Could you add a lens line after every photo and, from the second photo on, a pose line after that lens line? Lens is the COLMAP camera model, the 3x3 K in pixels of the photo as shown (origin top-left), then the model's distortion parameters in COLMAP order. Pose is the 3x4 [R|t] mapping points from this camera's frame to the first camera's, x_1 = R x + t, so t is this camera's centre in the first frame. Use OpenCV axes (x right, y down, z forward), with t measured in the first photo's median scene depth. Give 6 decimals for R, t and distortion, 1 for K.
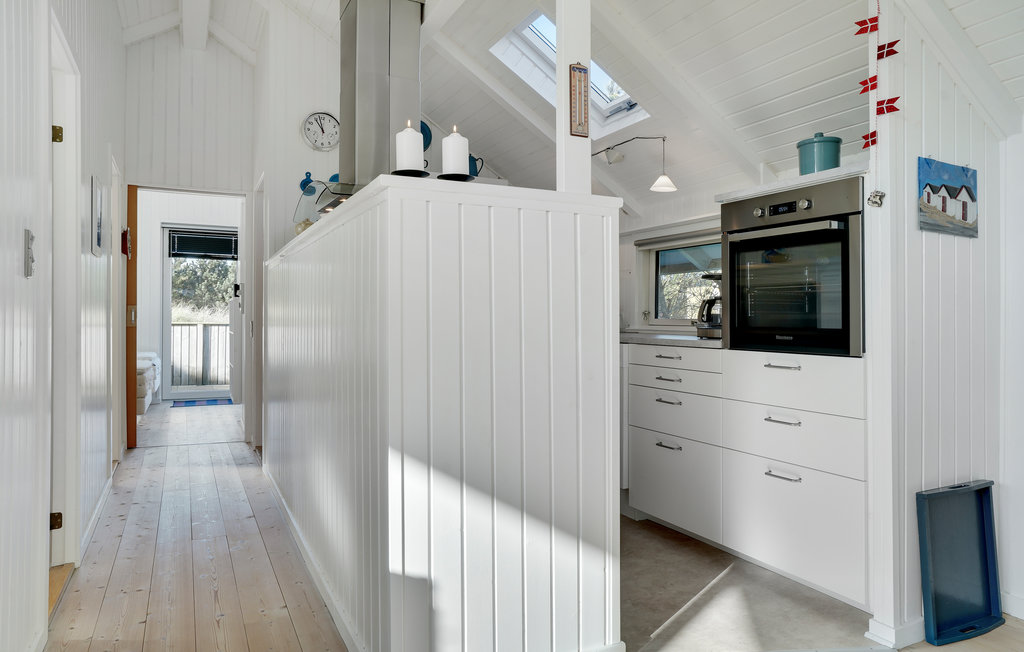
lens RADIAL K [[657.8, 0, 511.9], [0, 657.8, 303.5], [0, 0, 1]] dist [-0.007251, 0.009602]
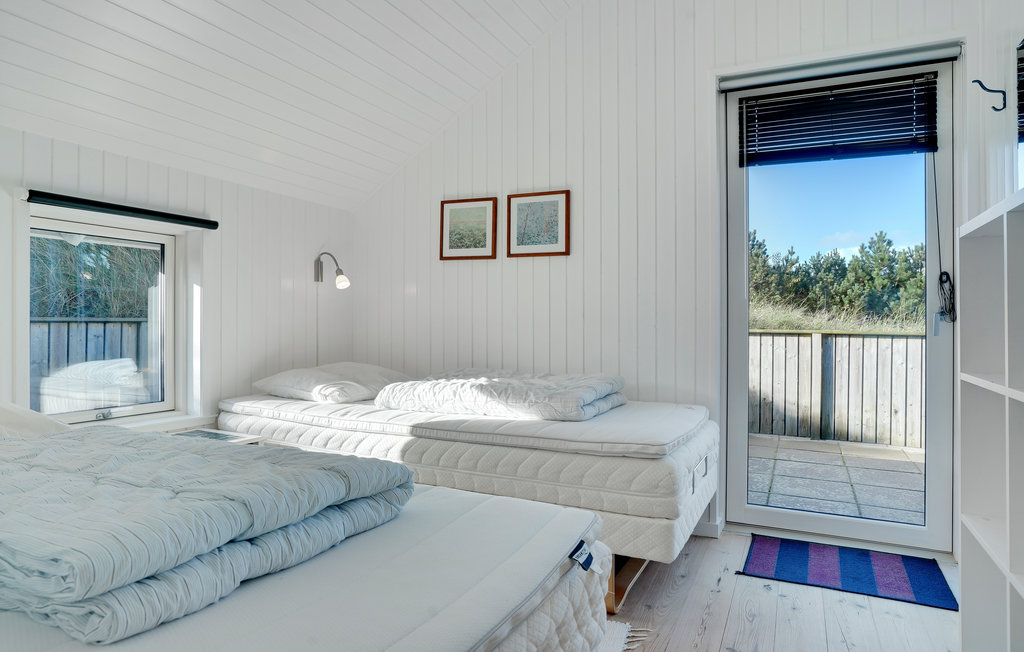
lens RADIAL K [[594.2, 0, 514.7], [0, 594.2, 326.1], [0, 0, 1]] dist [-0.023186, 0.006014]
pose [[0.612974, 0.003129, -0.790097, -0.164177], [0.015000, 0.999766, 0.015597, 0.009065], [0.789960, -0.021412, 0.612784, 0.341716]]
